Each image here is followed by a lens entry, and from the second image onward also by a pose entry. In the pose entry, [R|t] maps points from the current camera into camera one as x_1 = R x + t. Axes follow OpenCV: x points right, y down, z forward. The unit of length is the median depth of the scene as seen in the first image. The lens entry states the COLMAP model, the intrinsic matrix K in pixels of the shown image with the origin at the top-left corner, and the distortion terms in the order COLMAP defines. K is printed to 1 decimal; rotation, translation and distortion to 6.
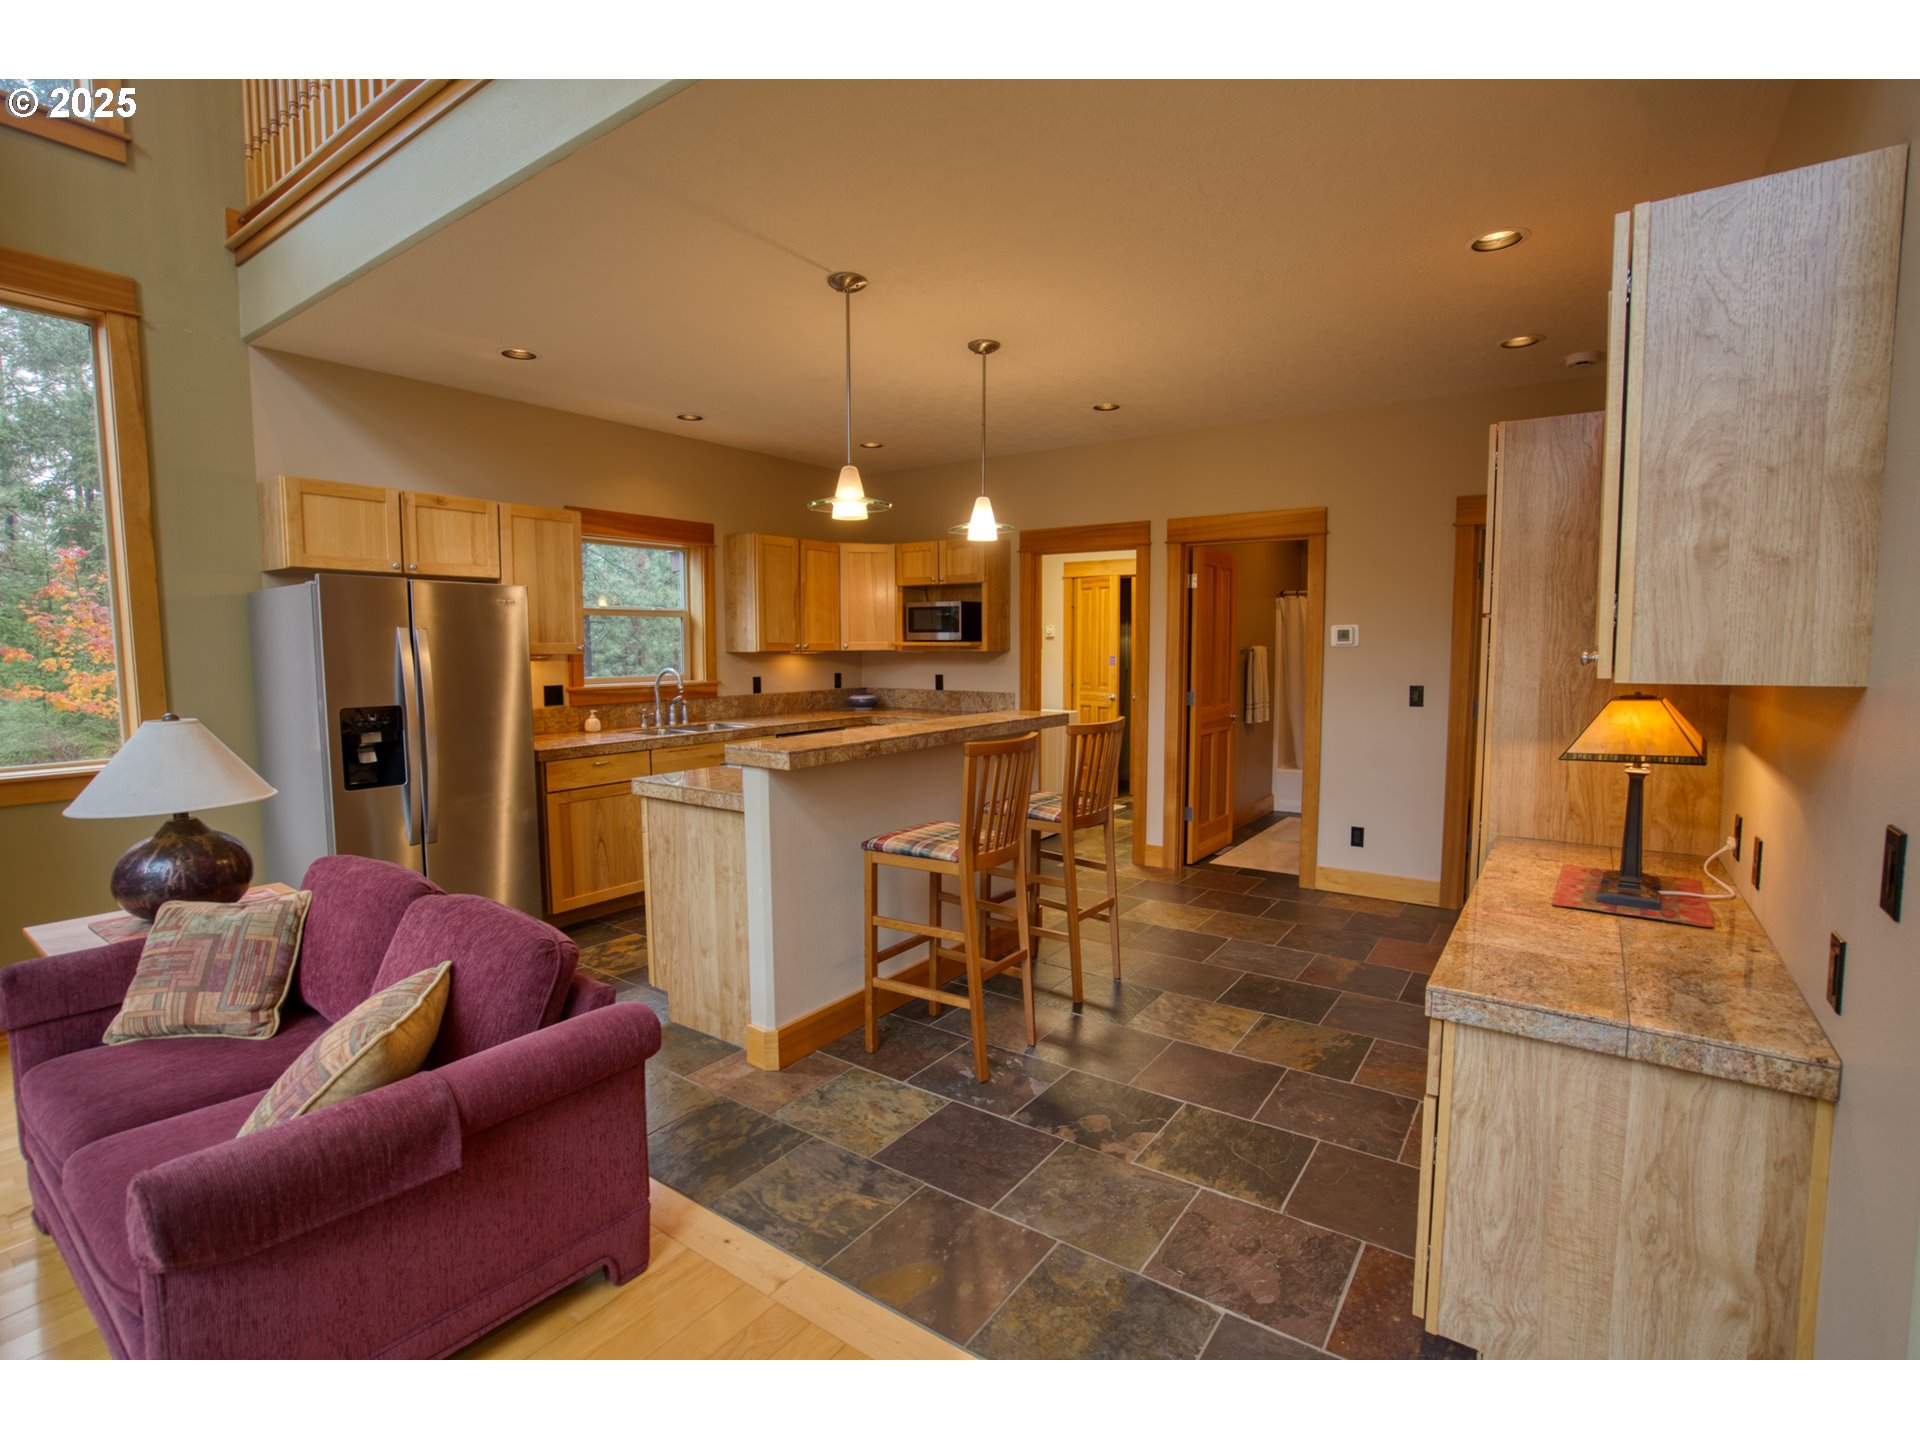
lens RADIAL K [[906.7, 0, 961.1], [0, 906.7, 712.5], [0, 0, 1]] dist [-0.030879, 0.006961]
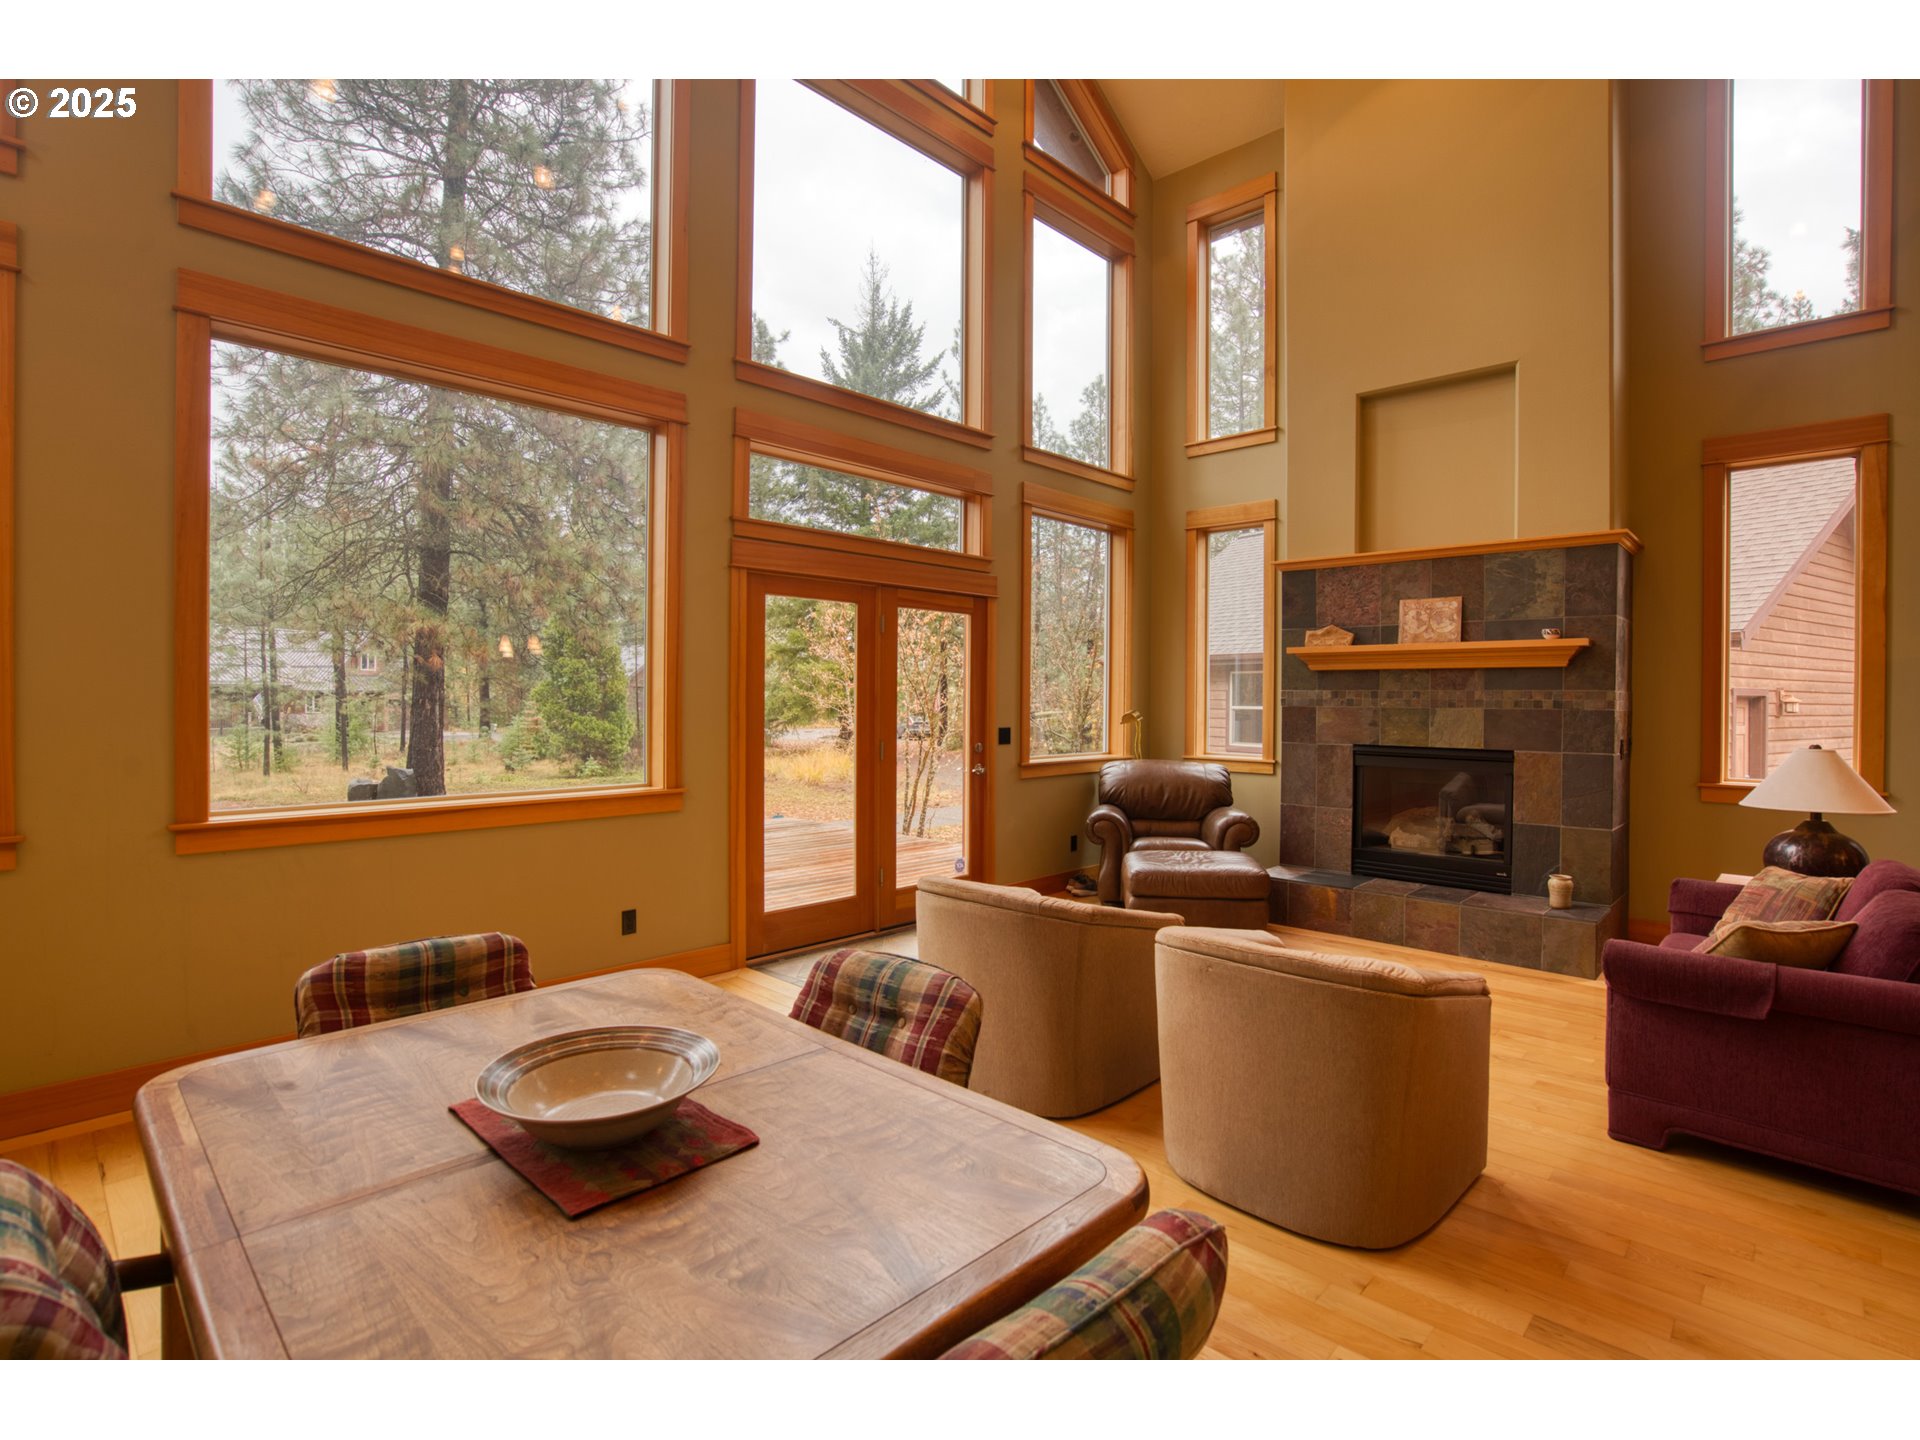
lens RADIAL K [[942.5, 0, 962.2], [0, 942.5, 708.3], [0, 0, 1]] dist [-0.055963, 0.023003]
pose [[-0.141157, 0.013015, -0.989902, 0.568111], [-0.083084, 0.996230, 0.024946, 0.016250], [0.986495, 0.085767, -0.139543, -0.105710]]
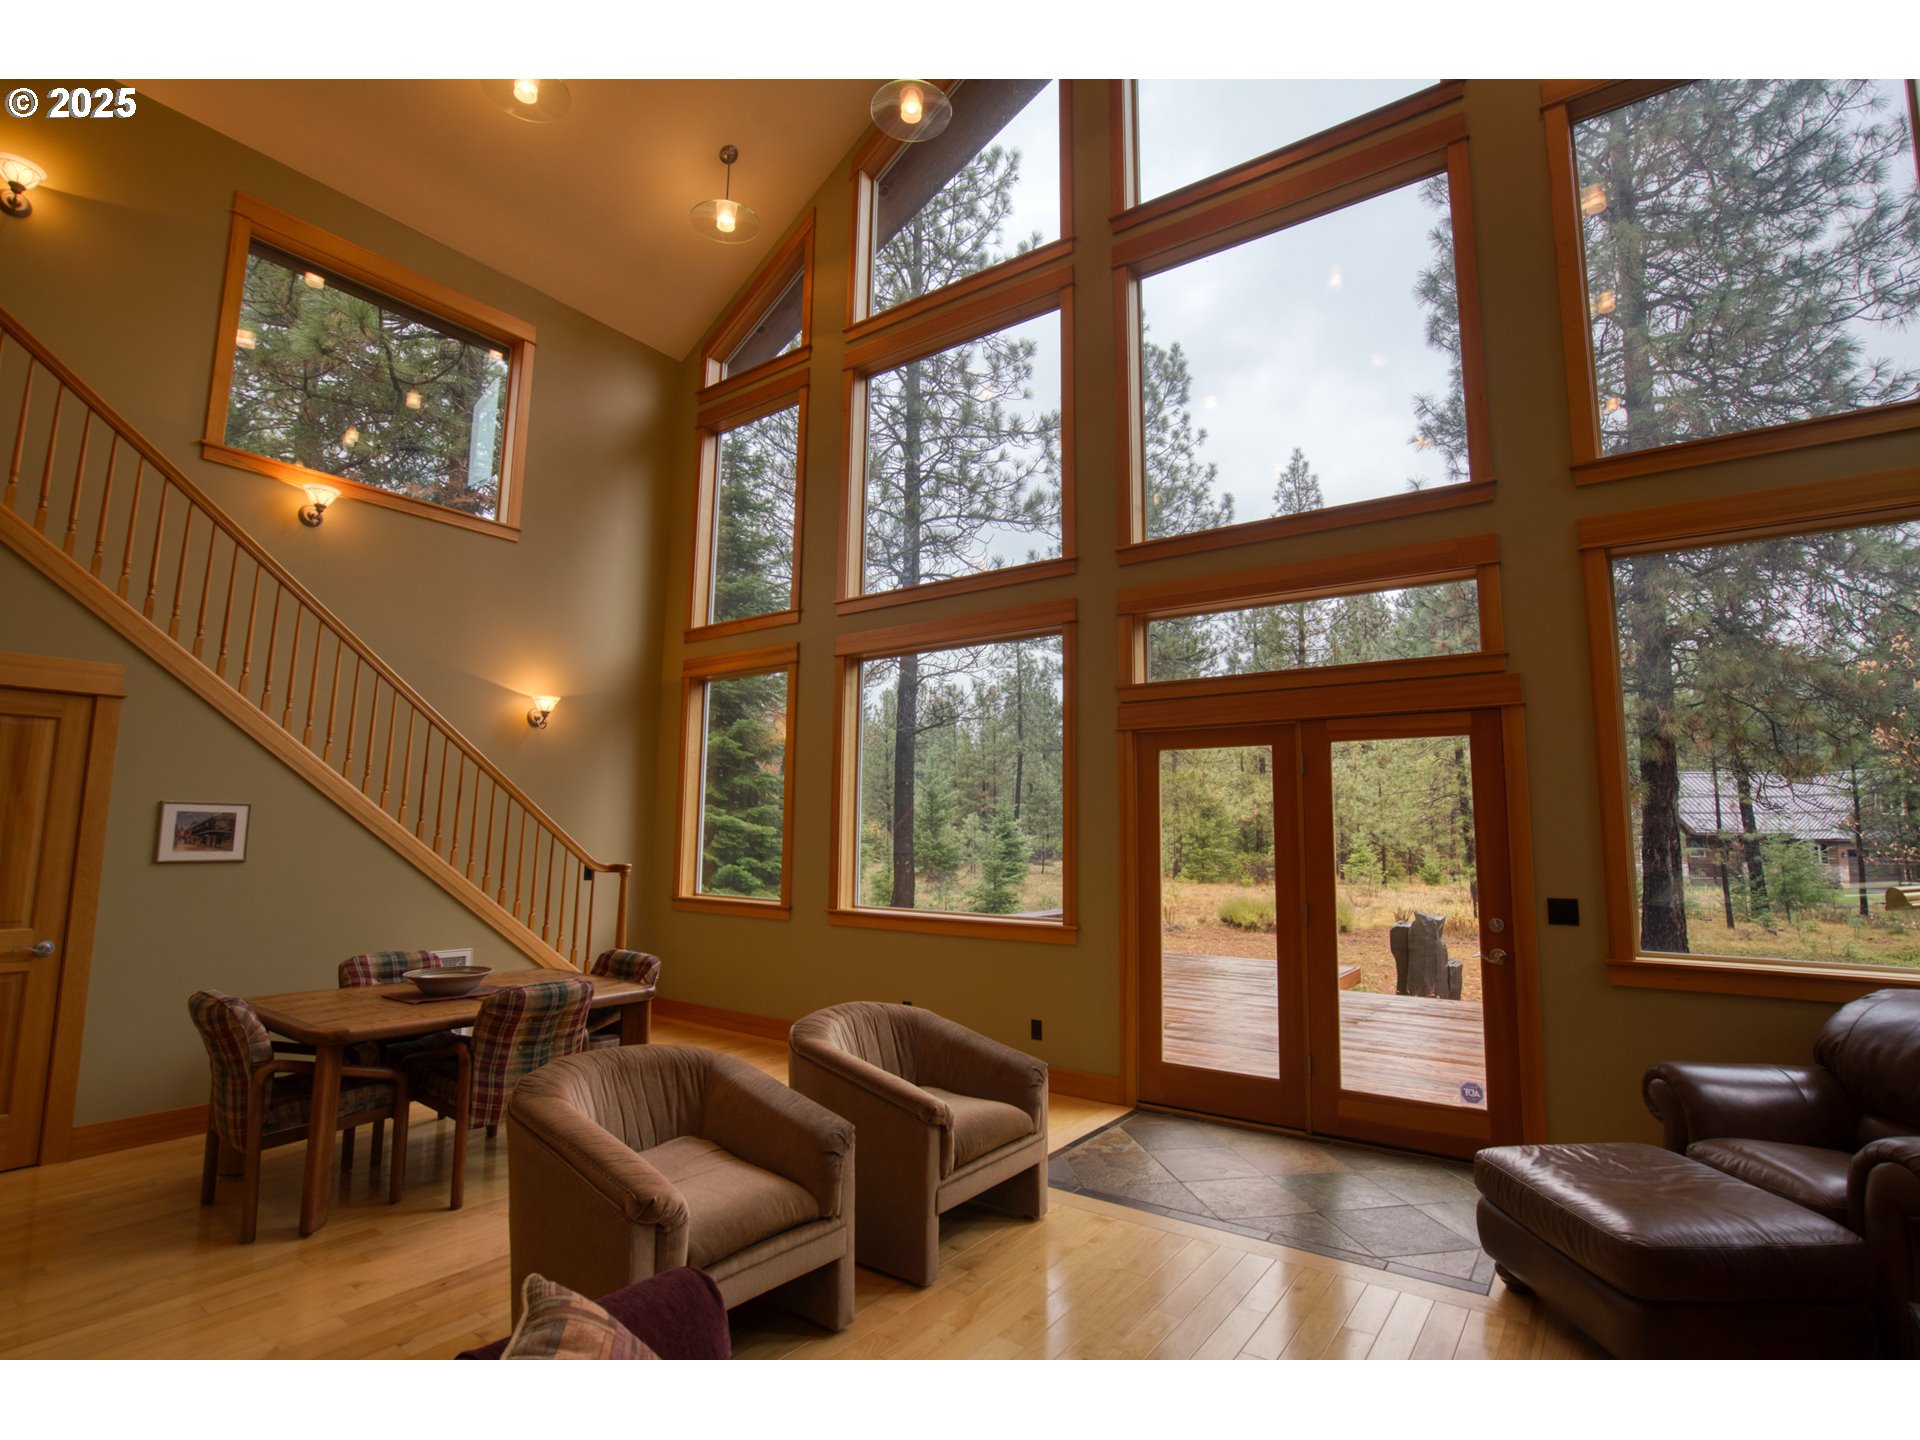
lens RADIAL K [[942.5, 0, 949.8], [0, 942.5, 725.9], [0, 0, 1]] dist [-0.055963, 0.023003]
pose [[-0.999857, -0.005456, 0.016022, -0.480513], [-0.006074, 0.999228, -0.038824, -0.073702], [-0.015798, -0.038916, -0.999118, 0.885423]]
